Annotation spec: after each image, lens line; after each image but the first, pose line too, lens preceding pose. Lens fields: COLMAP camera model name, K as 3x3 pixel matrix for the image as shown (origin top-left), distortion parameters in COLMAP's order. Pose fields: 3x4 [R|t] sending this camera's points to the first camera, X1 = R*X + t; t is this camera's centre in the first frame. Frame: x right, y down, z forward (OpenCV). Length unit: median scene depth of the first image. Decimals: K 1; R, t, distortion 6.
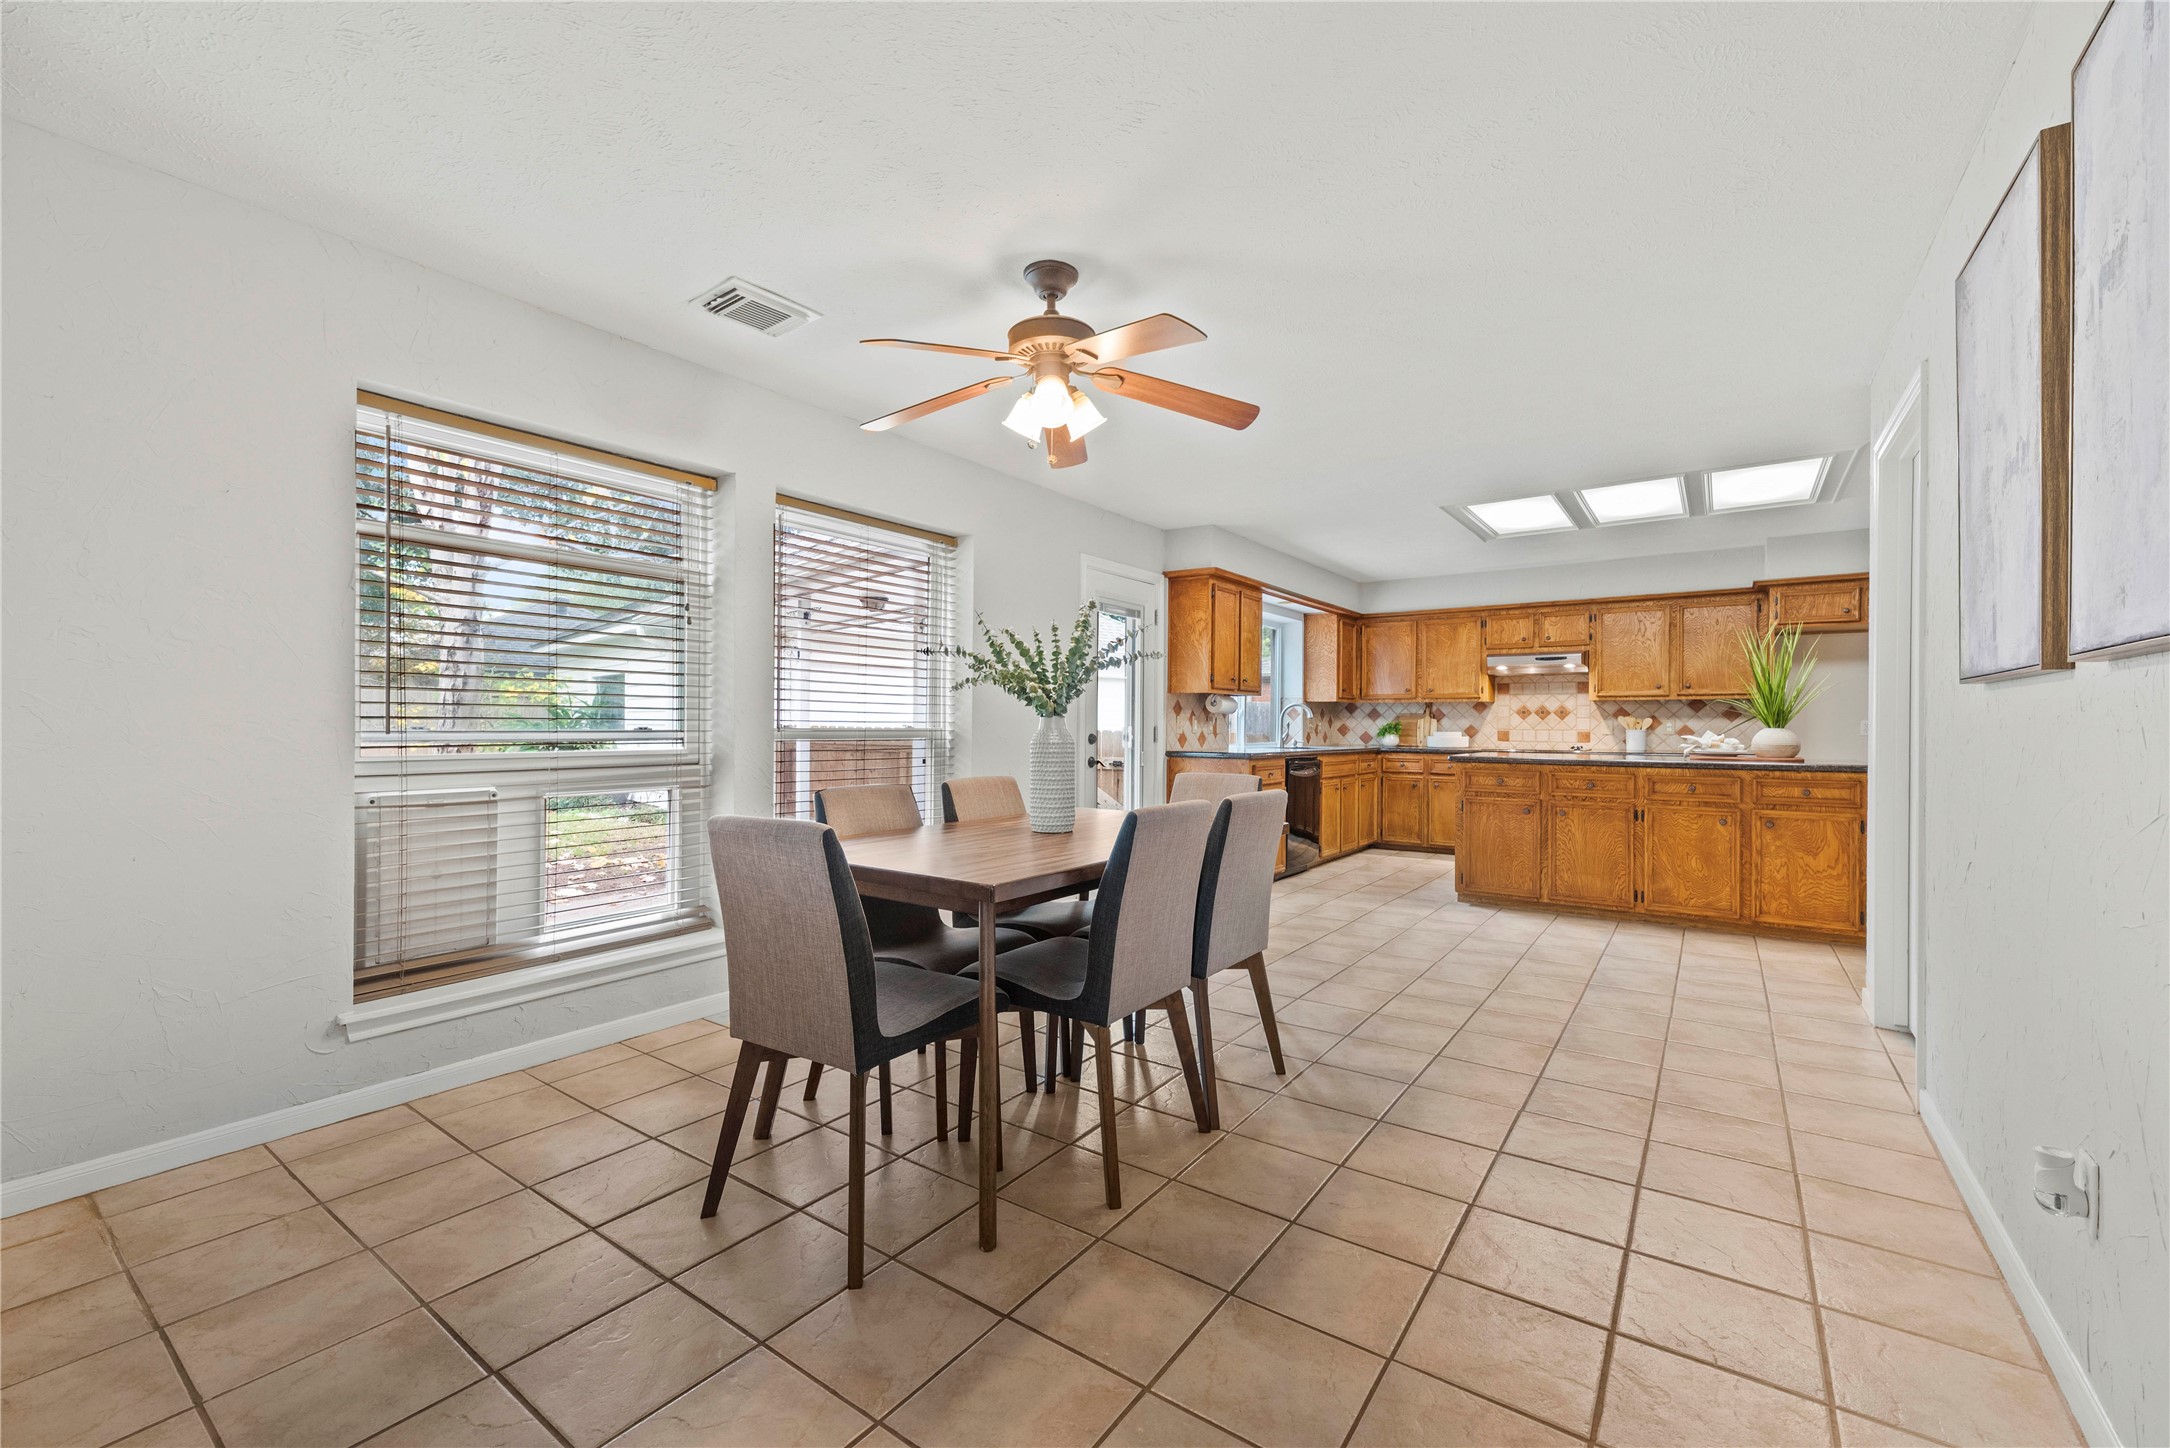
lens RADIAL K [[880.5, 0, 1084.4], [0, 880.5, 727.4], [0, 0, 1]] dist [-0.000441, -0.000558]
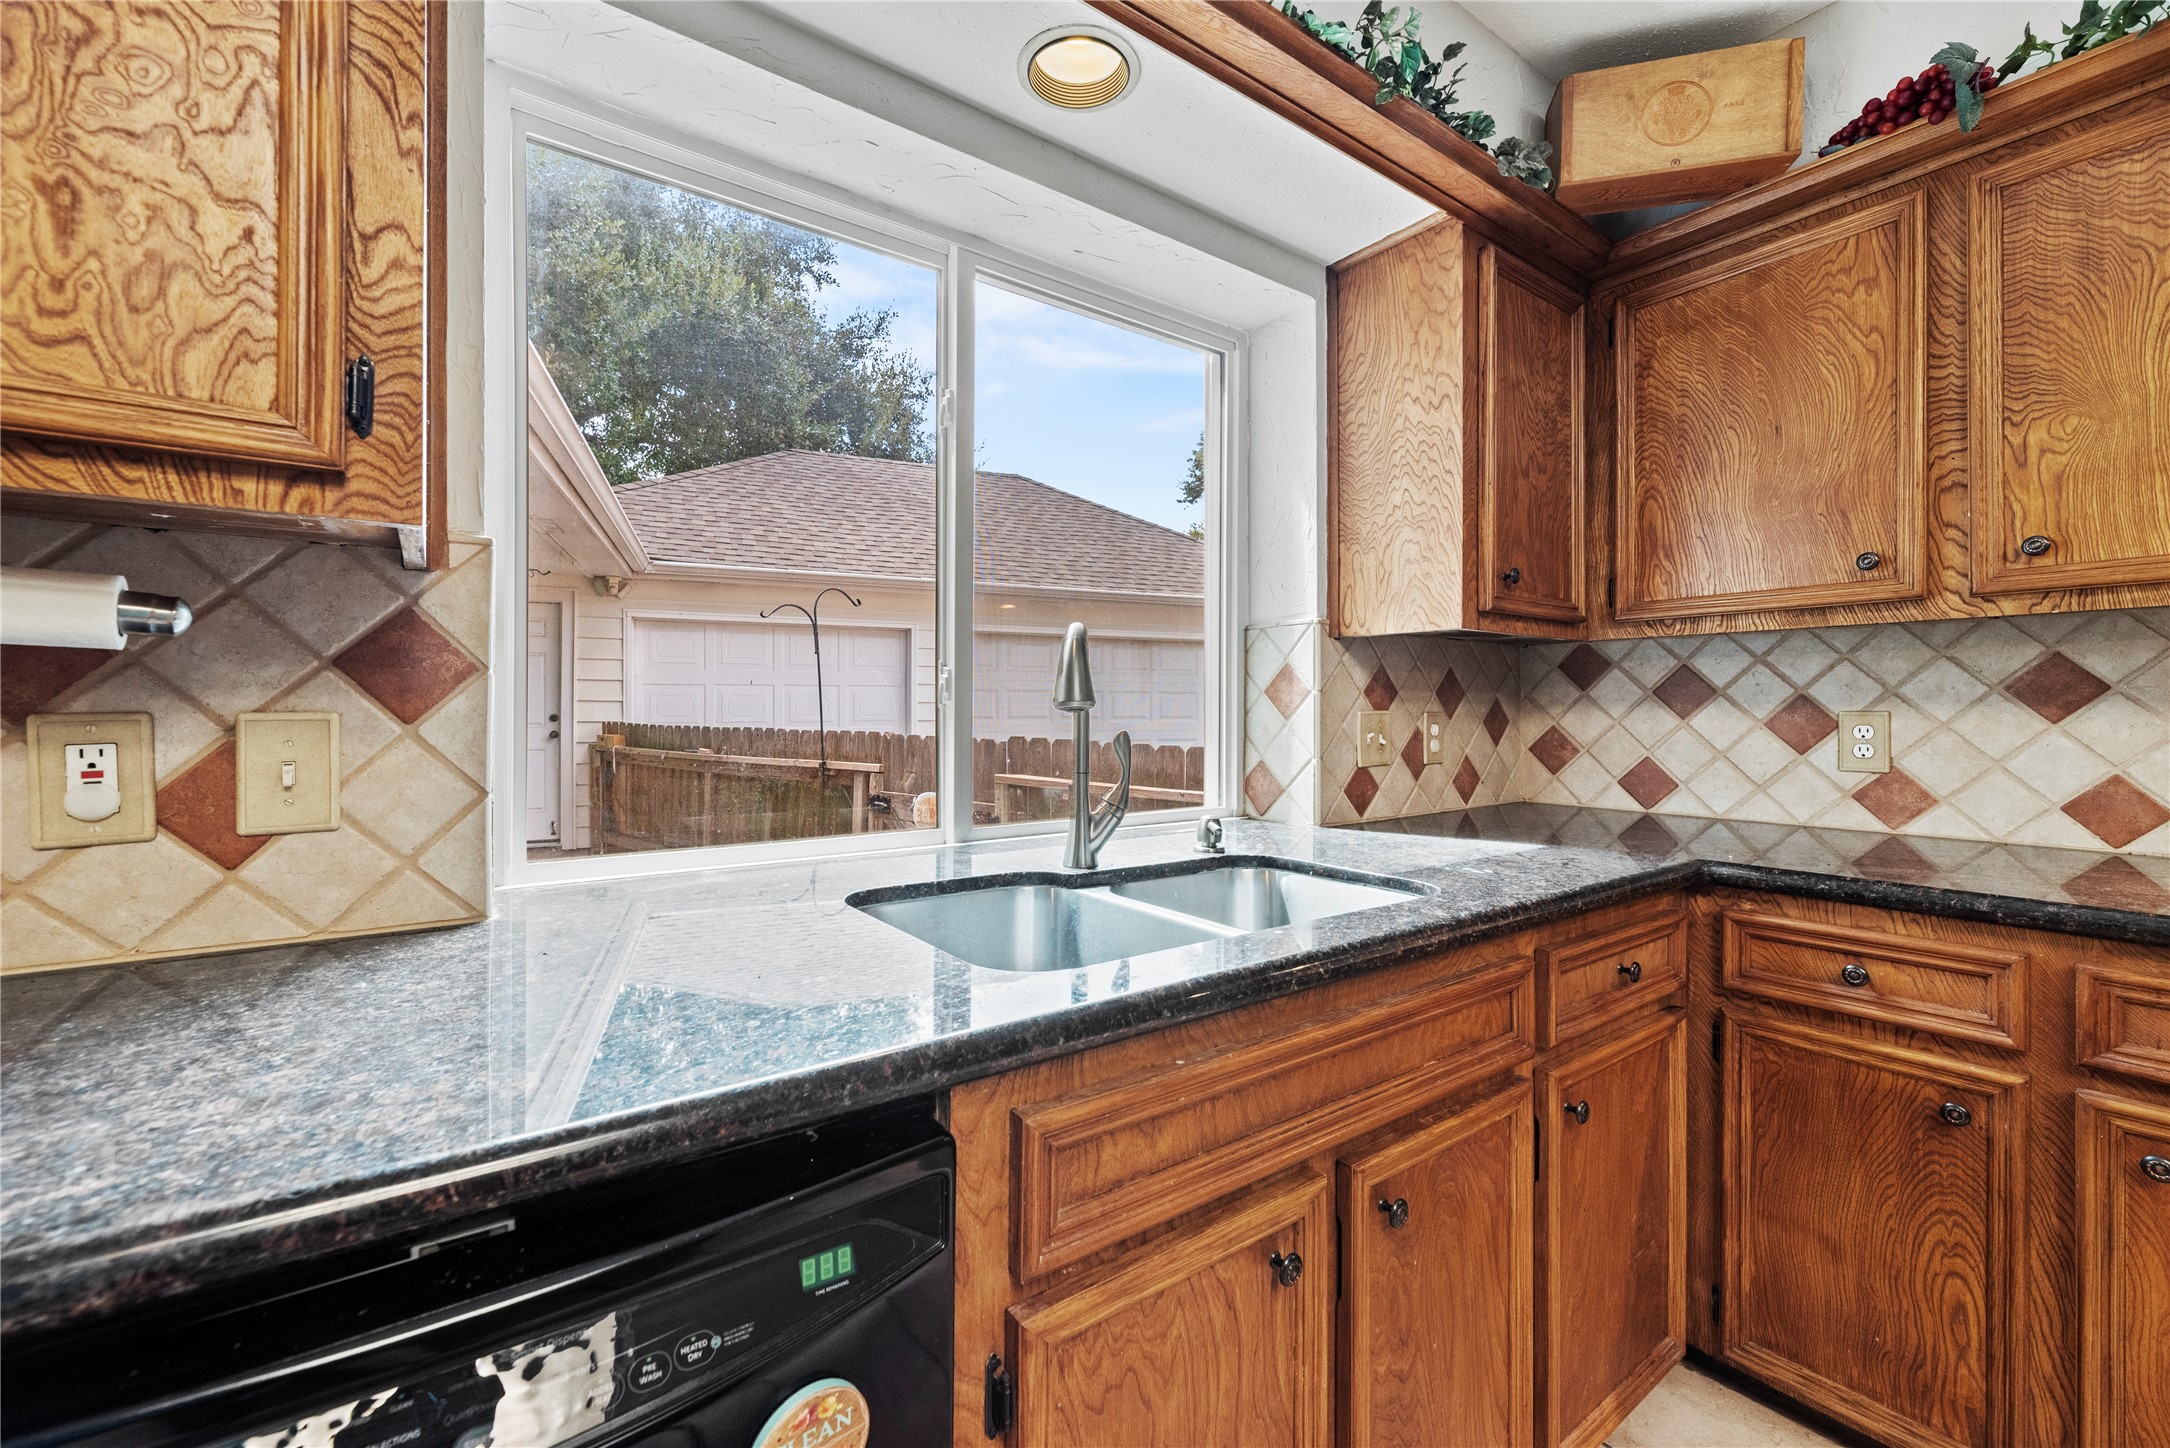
lens RADIAL K [[880.5, 0, 1074.4], [0, 880.5, 709.9], [0, 0, 1]] dist [-0.000441, -0.000558]
pose [[0.945495, -0.006032, -0.325581, 0.274192], [0.003643, 0.999962, -0.007947, -0.008606], [0.325617, 0.006328, 0.945481, 0.789945]]
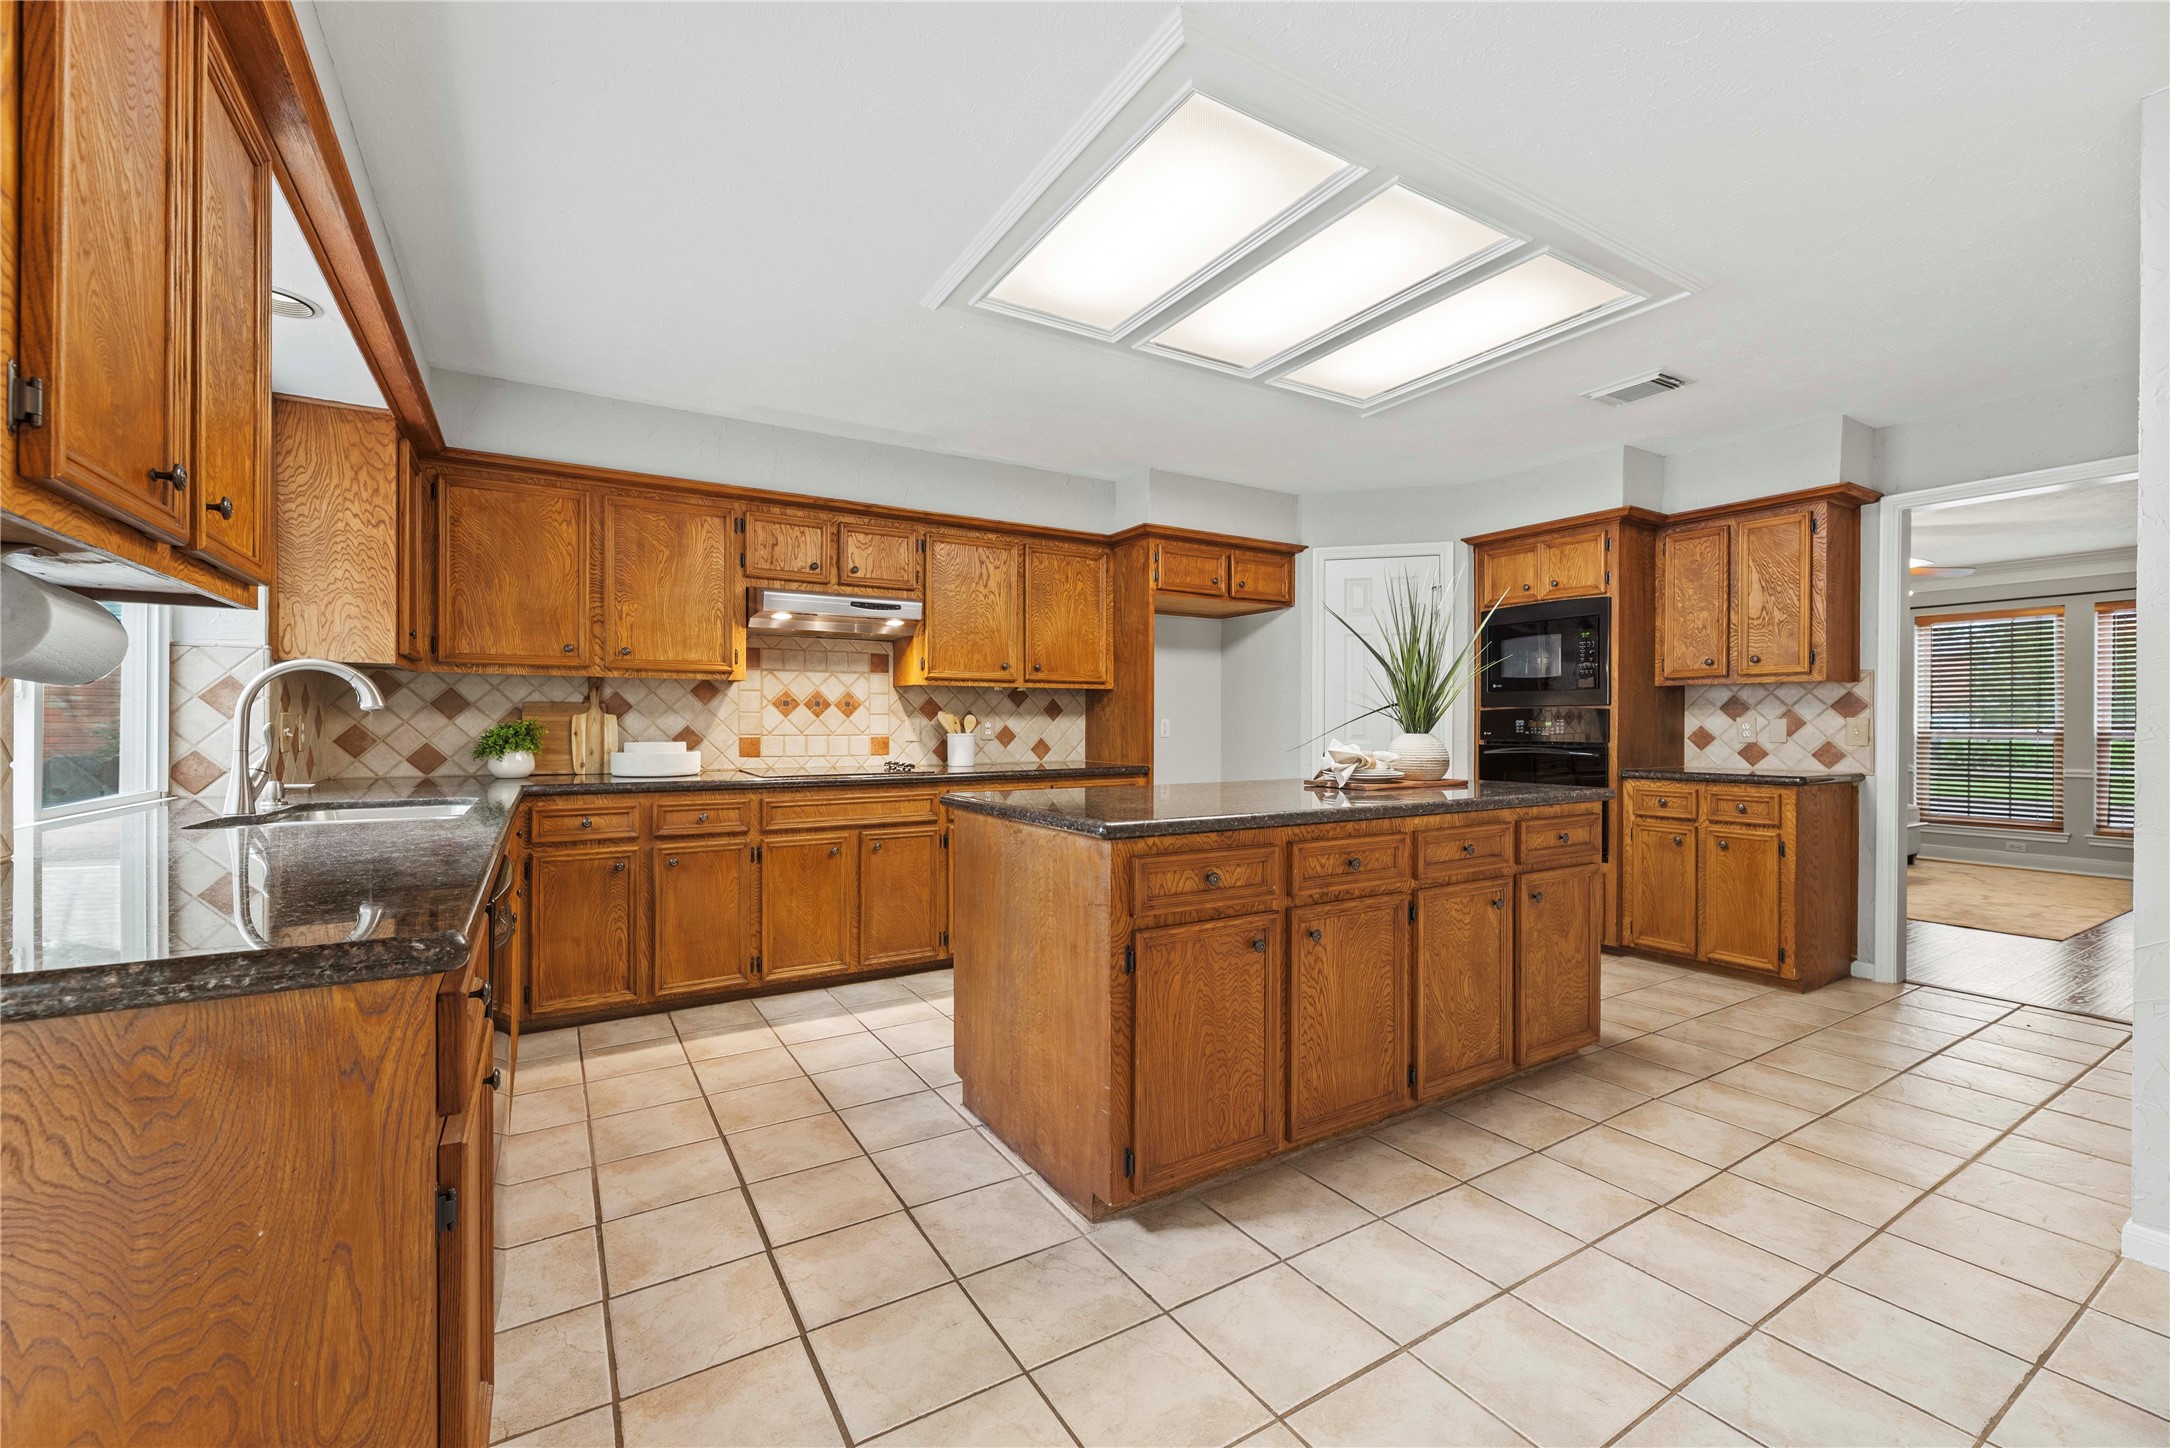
lens RADIAL K [[880.5, 0, 1086.8], [0, 880.5, 723.9], [0, 0, 1]] dist [-0.000441, -0.000558]
pose [[0.394697, -0.004023, 0.918803, 0.071129], [0.004154, 0.999988, 0.002594, -0.004905], [-0.918802, 0.002793, 0.394709, 0.617963]]
